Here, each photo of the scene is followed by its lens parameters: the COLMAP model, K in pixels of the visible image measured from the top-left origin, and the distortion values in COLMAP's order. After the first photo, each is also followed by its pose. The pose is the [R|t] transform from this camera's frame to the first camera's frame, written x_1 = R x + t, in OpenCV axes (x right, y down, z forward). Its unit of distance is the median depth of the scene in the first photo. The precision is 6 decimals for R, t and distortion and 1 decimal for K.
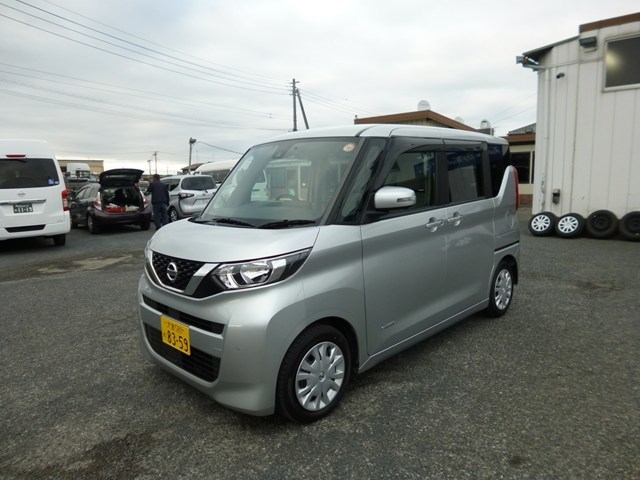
lens RADIAL K [[467.4, 0, 320.0], [0, 467.4, 240.0], [0, 0, 1]] dist [-0.059915, 0.008167]
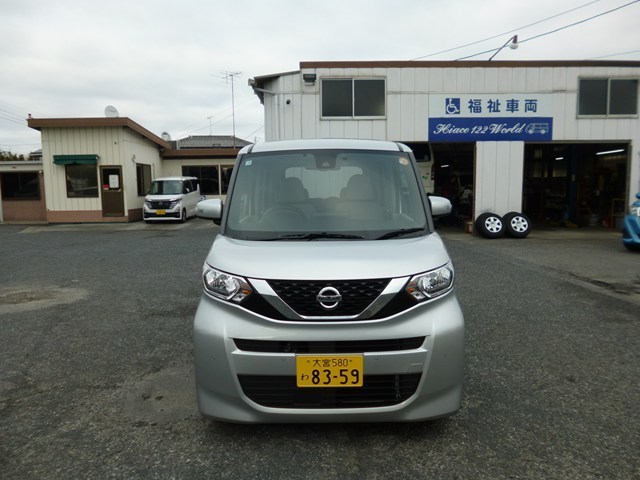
lens RADIAL K [[467.4, 0, 320.0], [0, 467.4, 240.0], [0, 0, 1]] dist [-0.059915, 0.008167]
pose [[0.694978, -0.069914, 0.715624, -0.821772], [0.086938, 0.996130, 0.012889, -0.043734], [-0.713756, 0.053257, 0.698367, 0.357115]]
